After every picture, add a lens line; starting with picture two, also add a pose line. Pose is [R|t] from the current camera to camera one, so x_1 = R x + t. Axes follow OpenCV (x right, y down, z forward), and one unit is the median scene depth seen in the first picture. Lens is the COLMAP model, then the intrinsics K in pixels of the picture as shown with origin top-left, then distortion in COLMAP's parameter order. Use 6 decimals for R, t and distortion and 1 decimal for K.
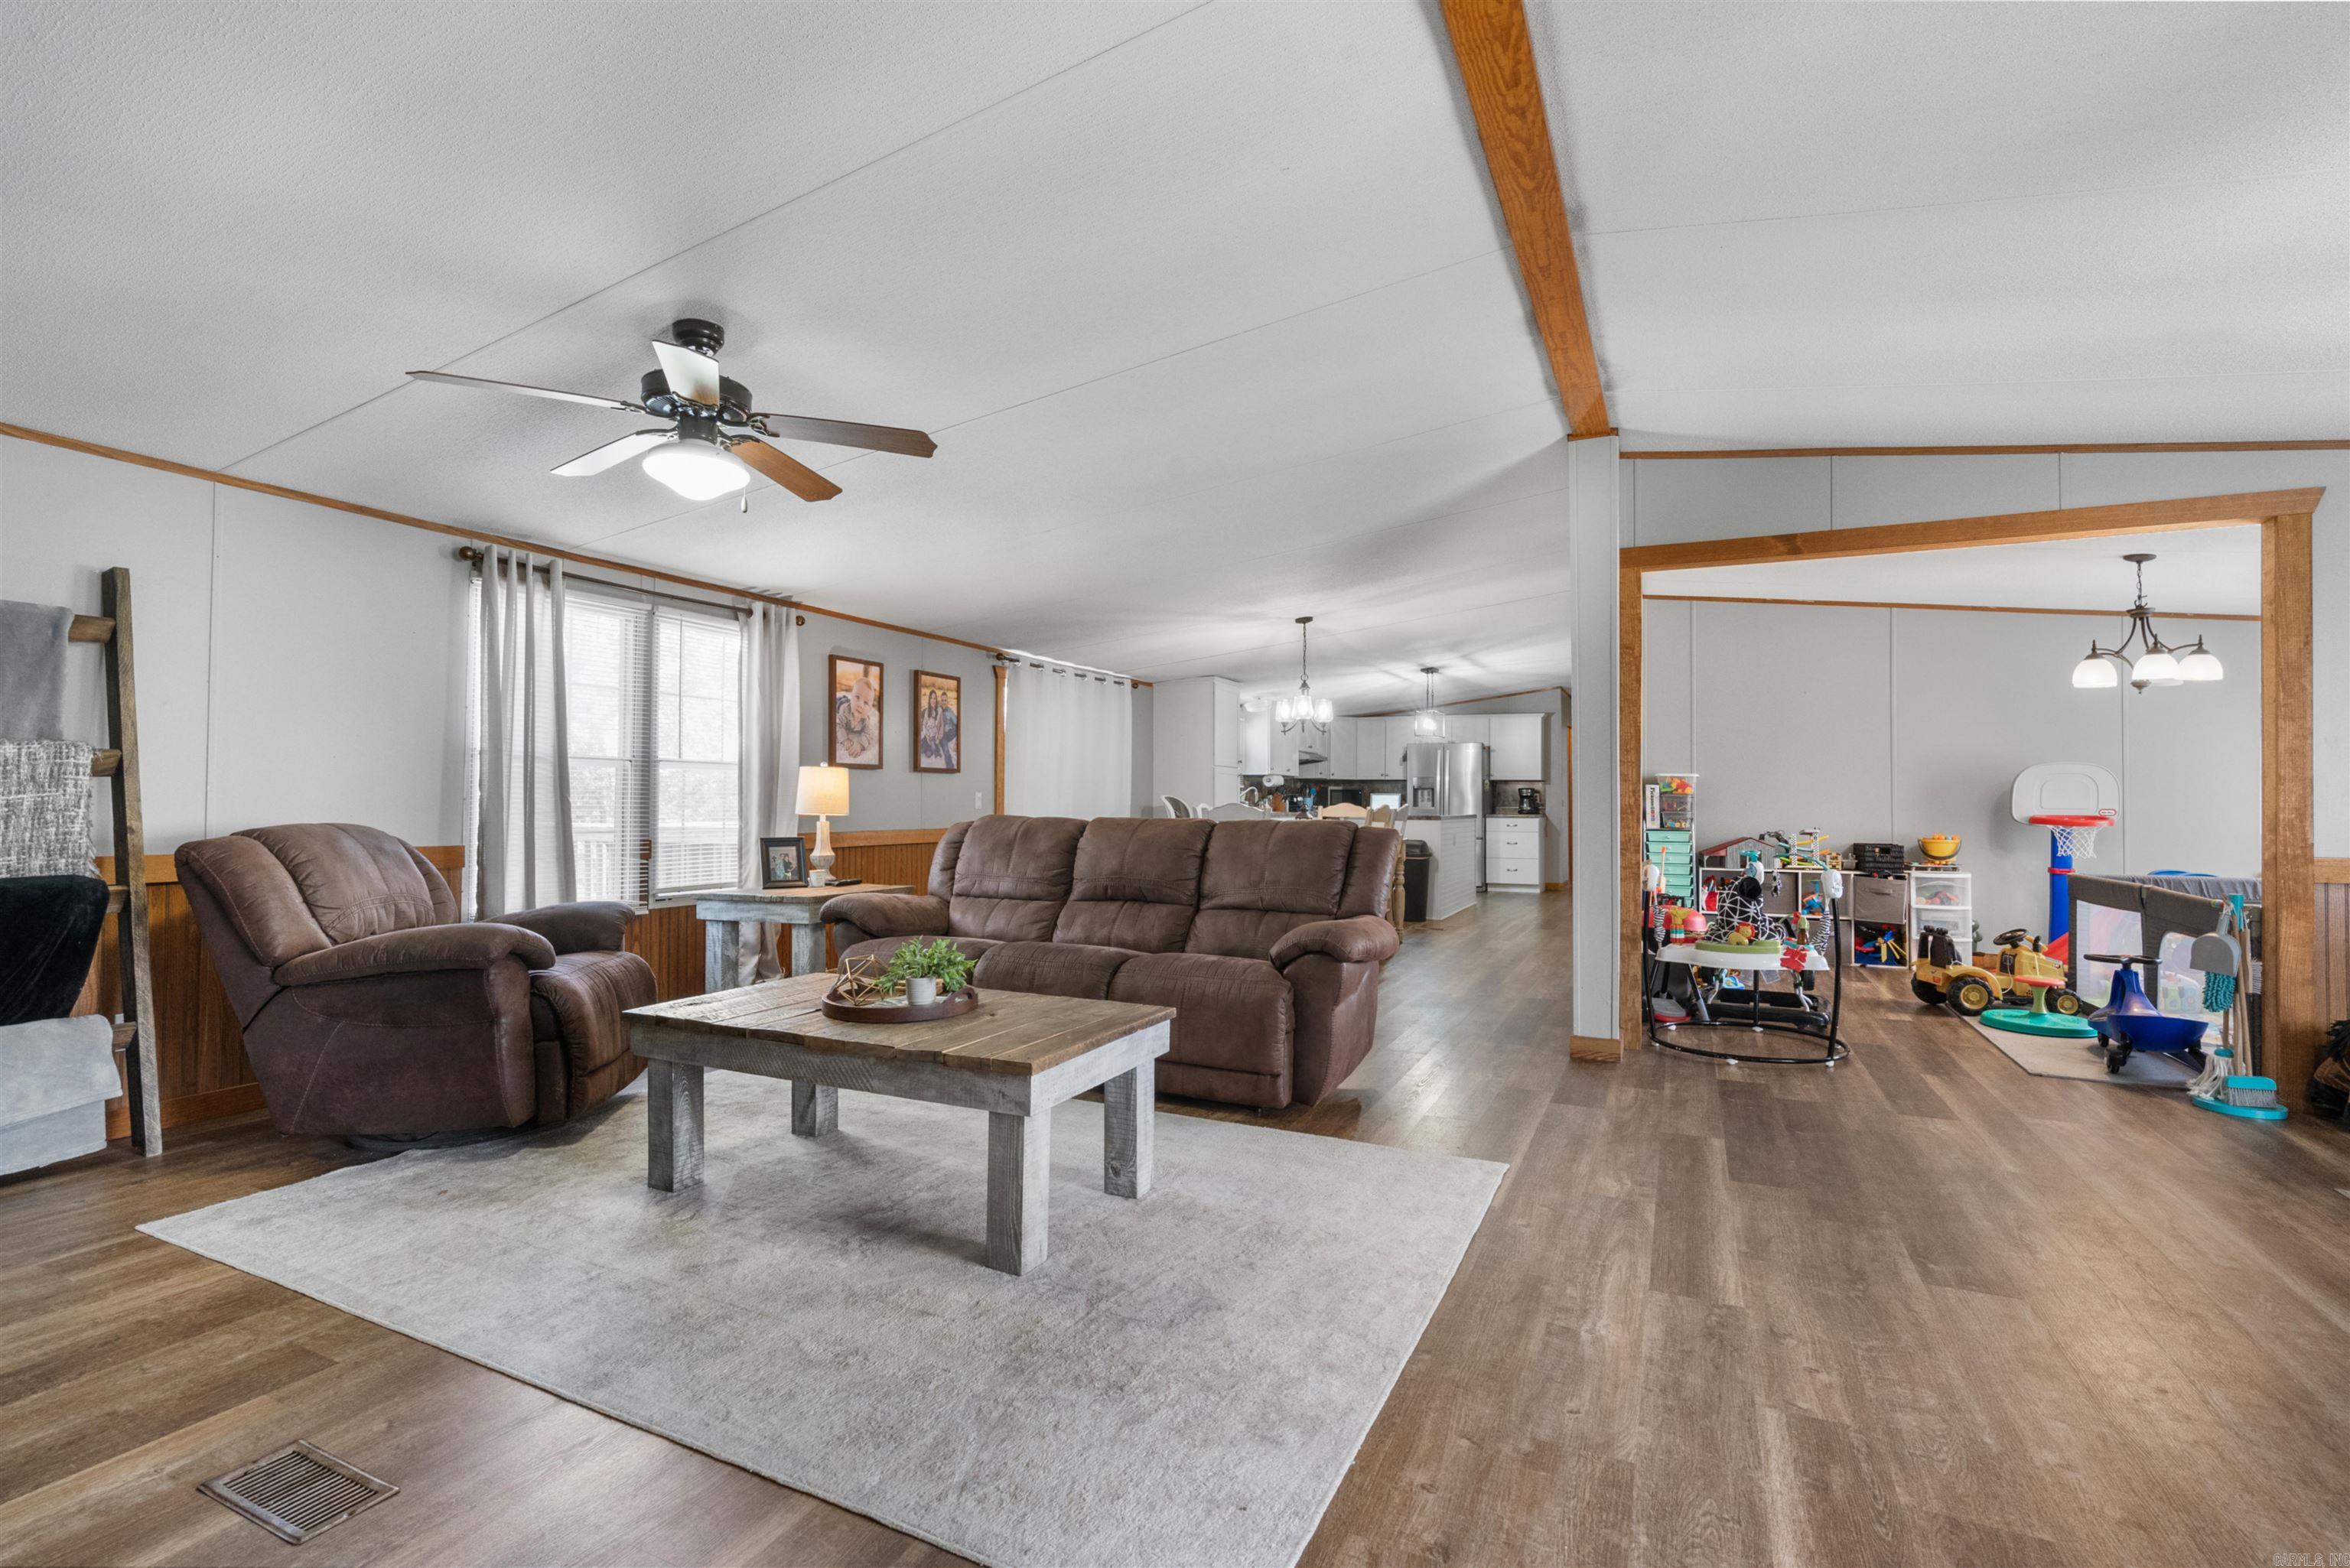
lens RADIAL K [[1065.6, 0, 1179.5], [0, 1065.6, 780.4], [0, 0, 1]] dist [-0.005820, 0.001243]
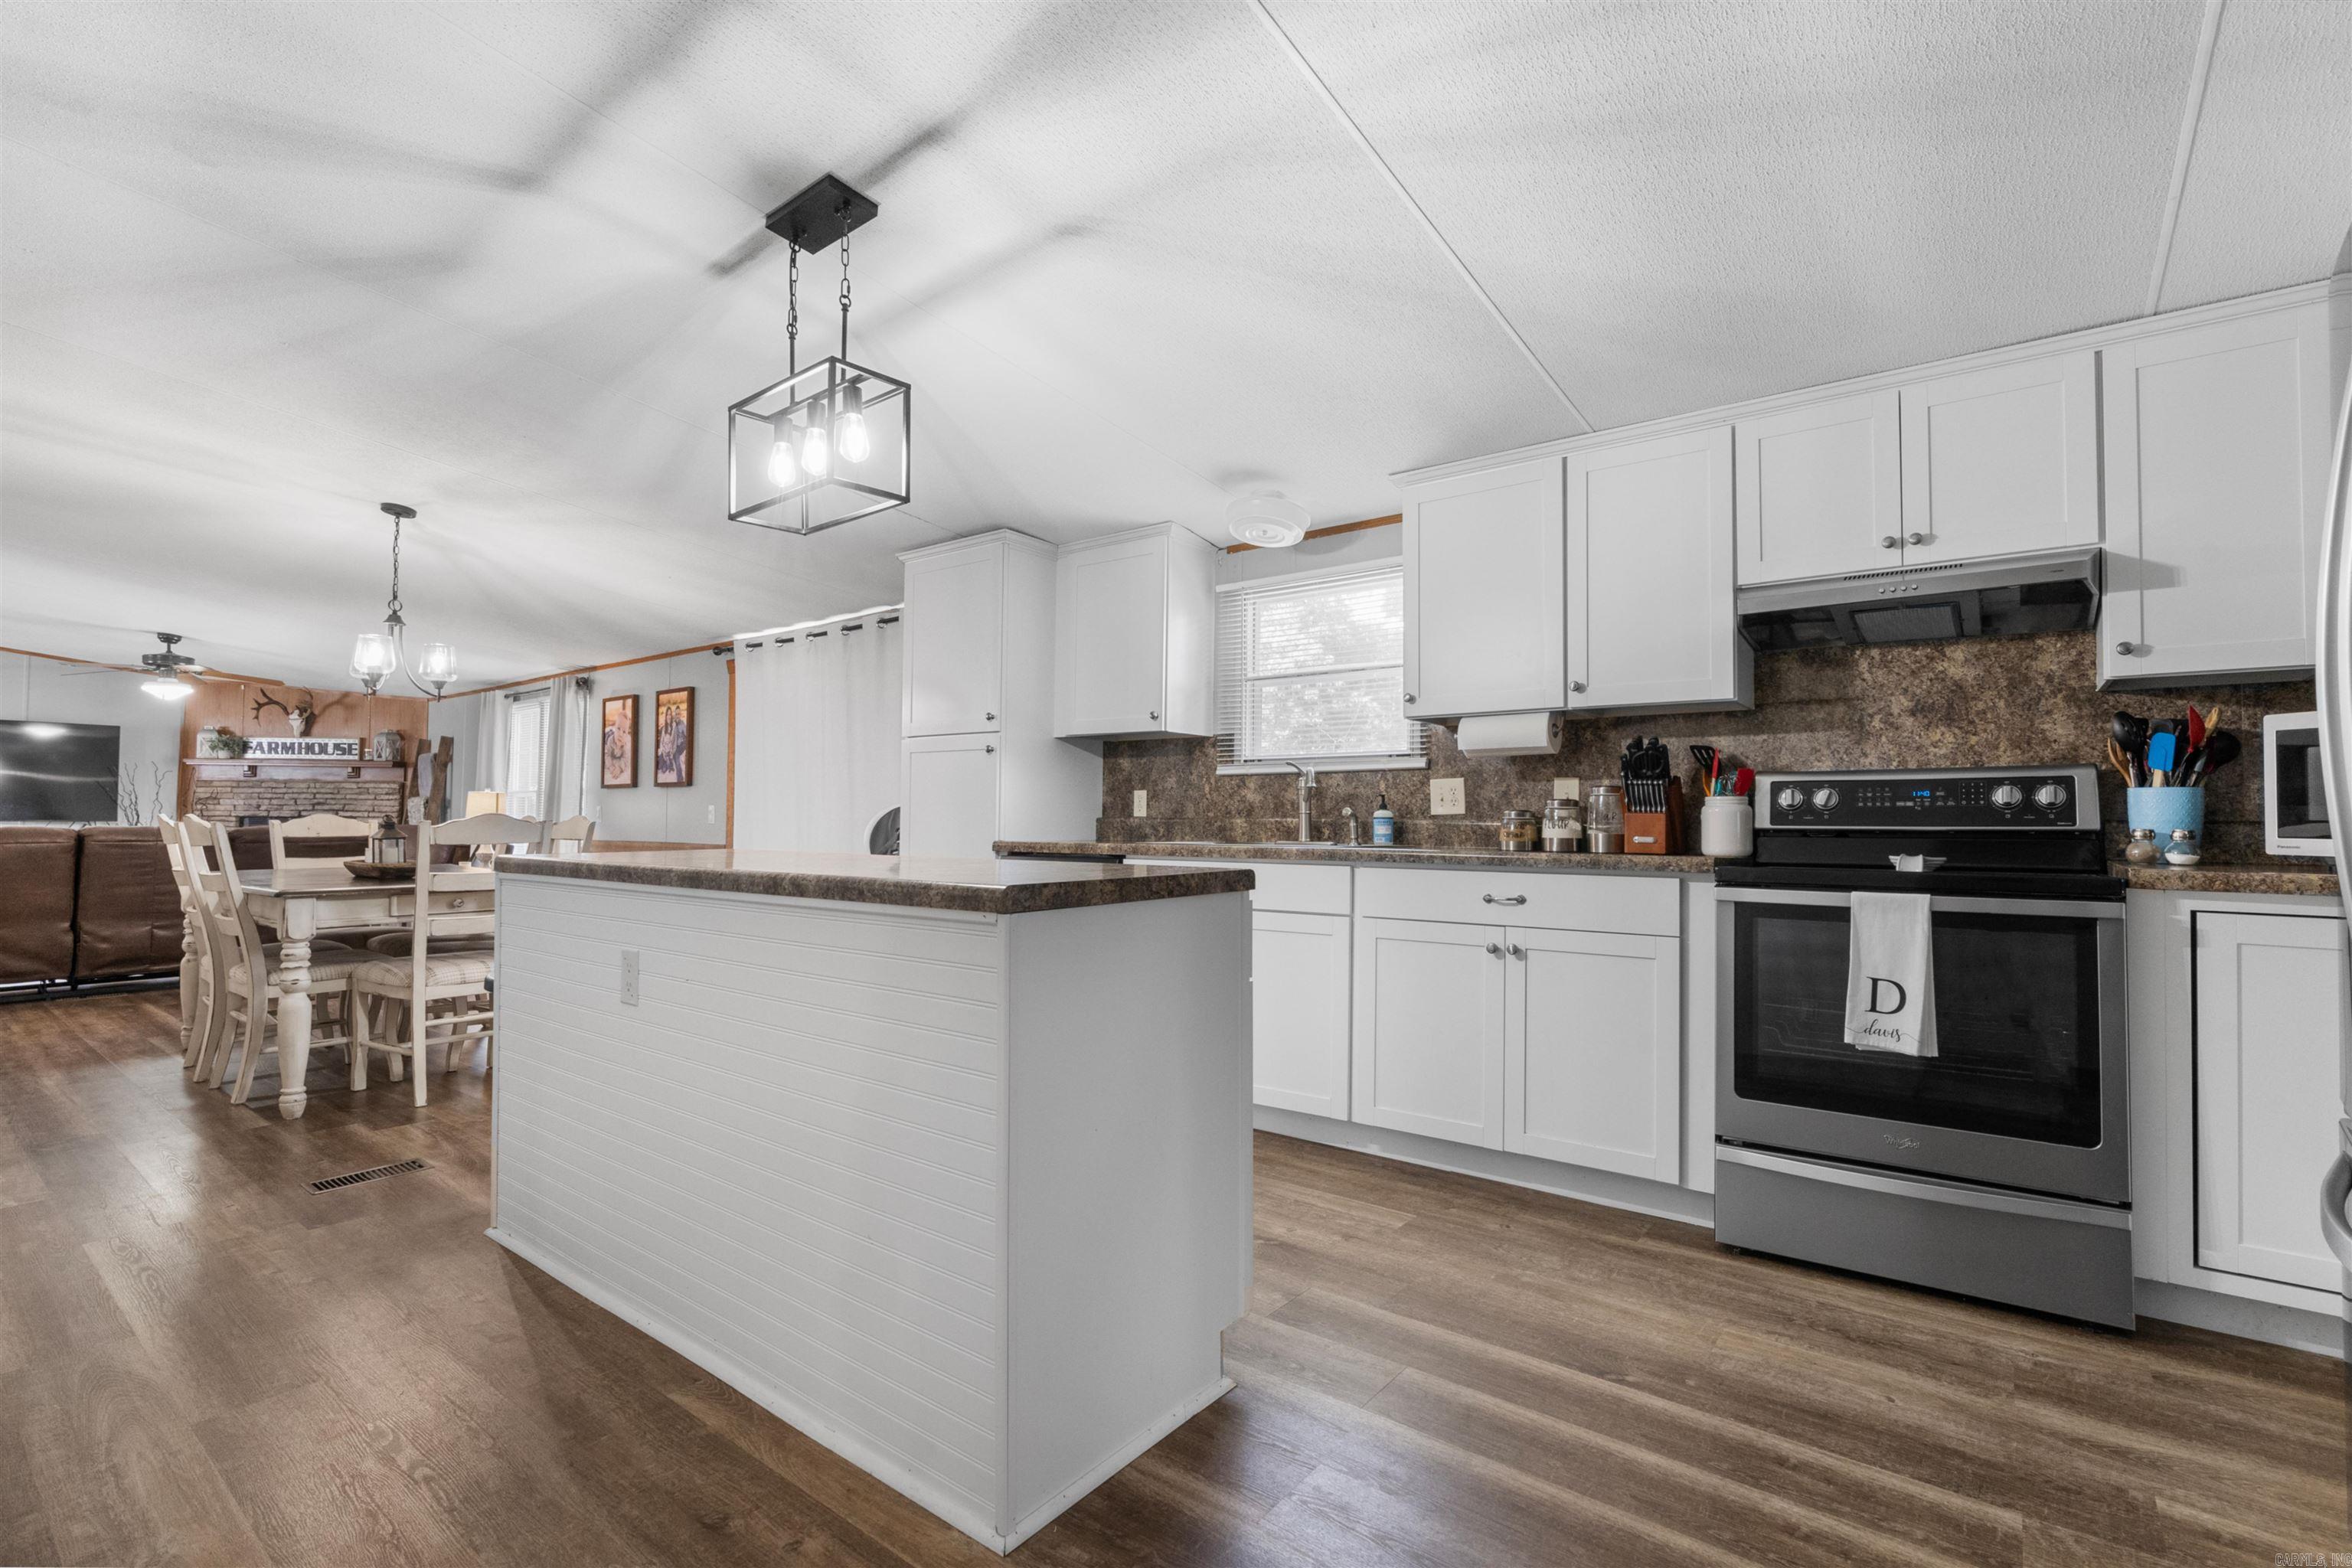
lens RADIAL K [[1066.6, 0, 1180.5], [0, 1066.6, 780.4], [0, 0, 1]] dist [-0.005820, 0.001243]
pose [[-0.219128, -0.041843, -0.974798, 0.670615], [0.015584, 0.998802, -0.046376, 0.041884], [0.975572, -0.025353, -0.218214, 1.736339]]
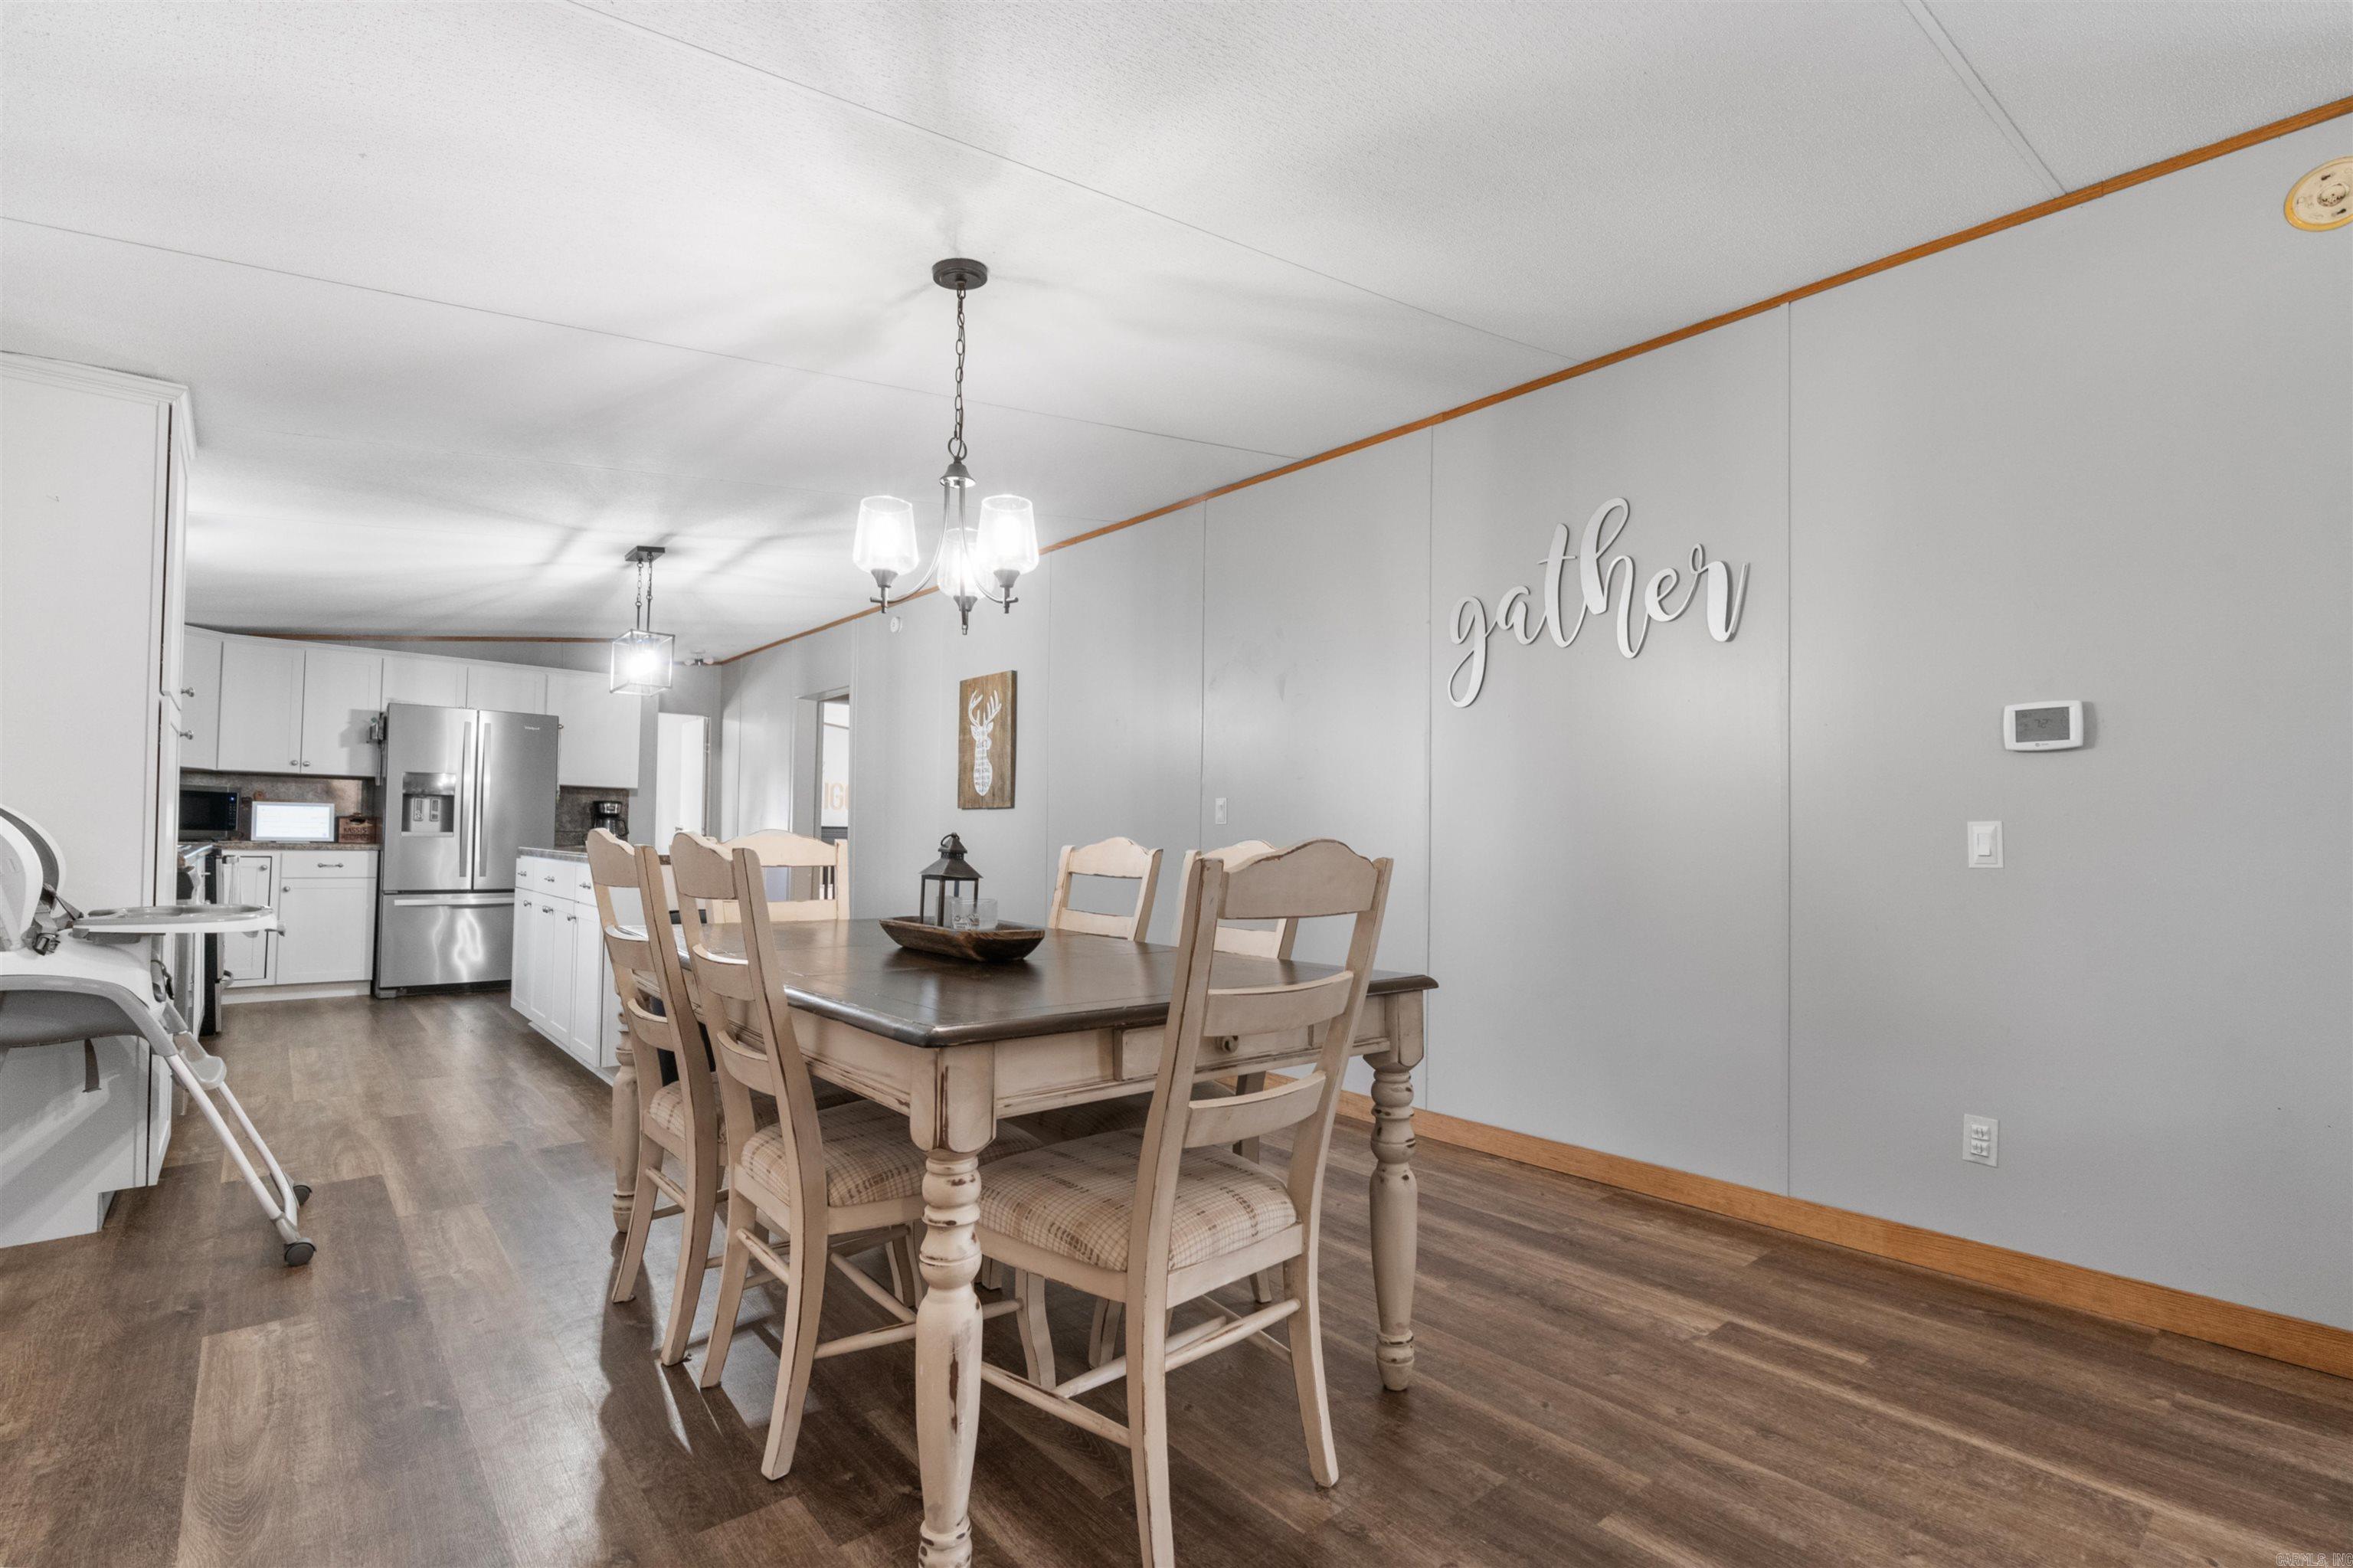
lens RADIAL K [[1081.9, 0, 1182.7], [0, 1081.9, 805.7], [0, 0, 1]] dist [0.000622, 0.000263]
pose [[0.410457, 0.026334, 0.911500, -0.172097], [-0.029972, 0.999432, -0.015378, 0.018360], [-0.911387, -0.021007, 0.411014, 0.885860]]
